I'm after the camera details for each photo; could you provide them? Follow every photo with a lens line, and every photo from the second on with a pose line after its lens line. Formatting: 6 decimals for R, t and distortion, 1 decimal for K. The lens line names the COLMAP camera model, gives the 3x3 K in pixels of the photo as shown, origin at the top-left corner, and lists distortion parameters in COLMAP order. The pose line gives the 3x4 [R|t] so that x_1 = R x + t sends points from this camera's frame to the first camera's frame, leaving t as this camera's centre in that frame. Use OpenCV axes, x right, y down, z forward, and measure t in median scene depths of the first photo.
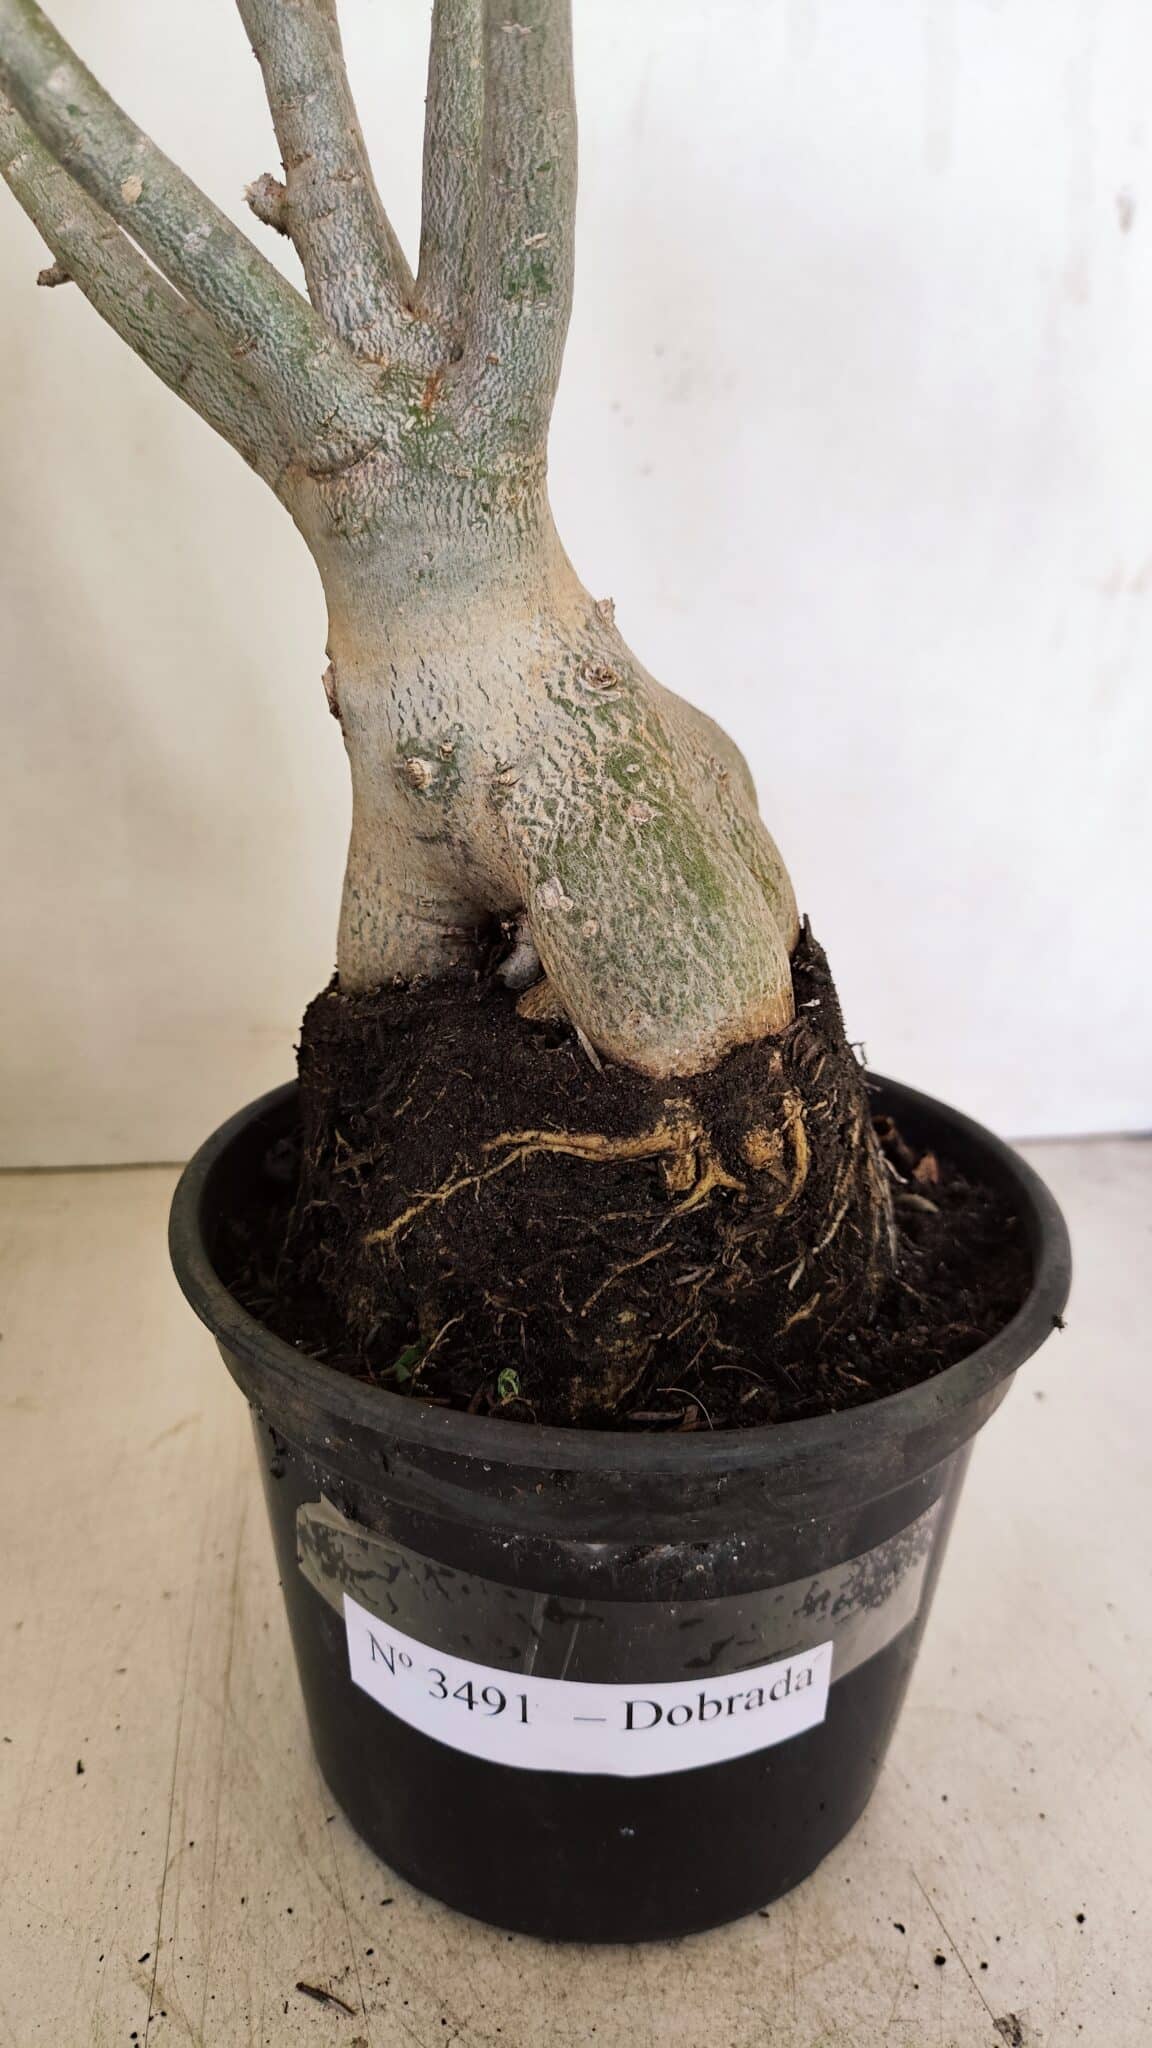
lens RADIAL K [[1566.1, 0, 589.2], [0, 1566.1, 1034.9], [0, 0, 1]] dist [0.041388, -0.065399]
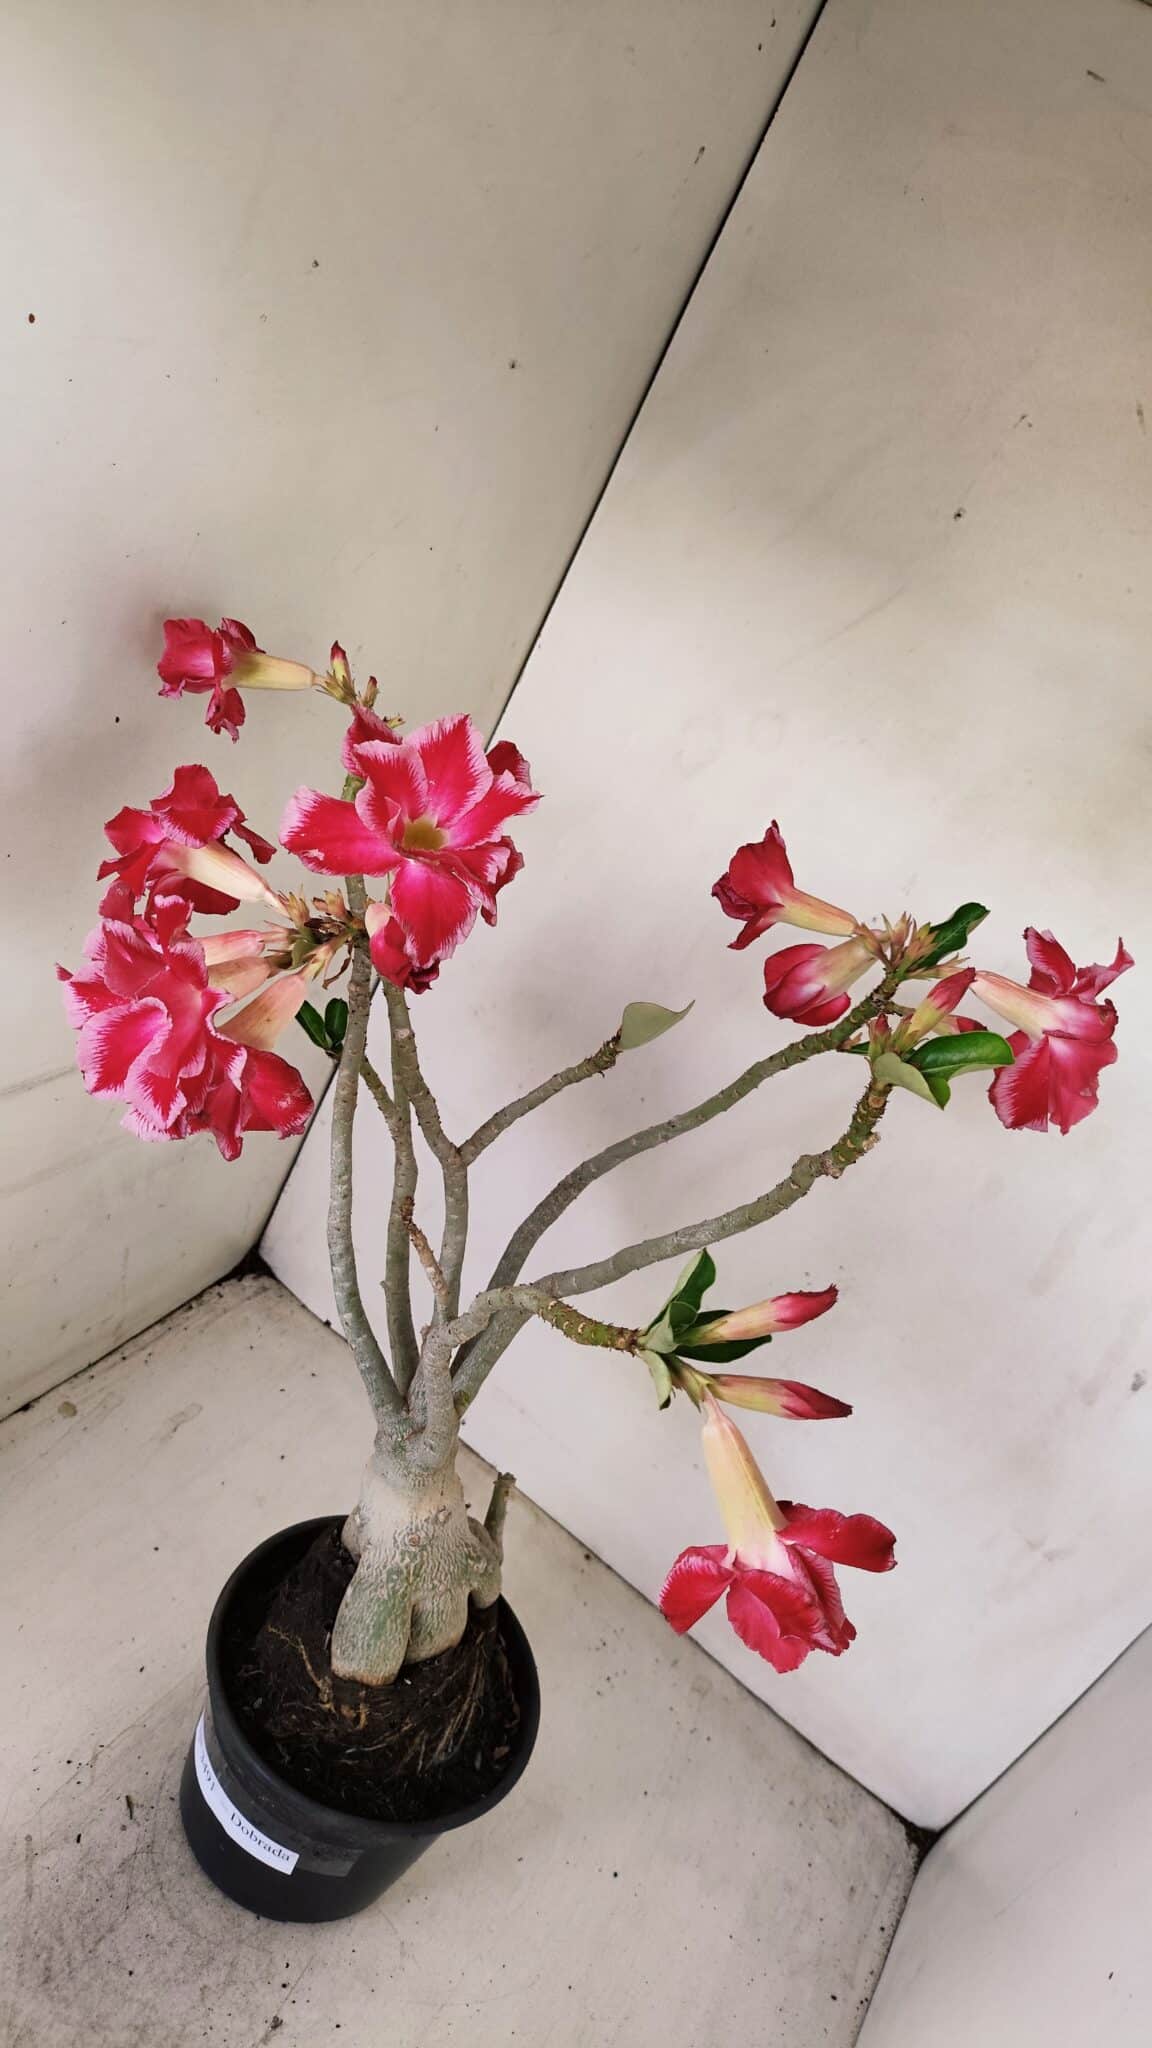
lens RADIAL K [[1566.1, 0, 588.2], [0, 1566.1, 1015.8], [0, 0, 1]] dist [0.041388, -0.065399]
pose [[0.699433, 0.575635, -0.423601, 0.789883], [-0.570100, 0.806811, 0.155056, -1.440240], [0.431022, 0.133043, 0.892480, -1.352776]]
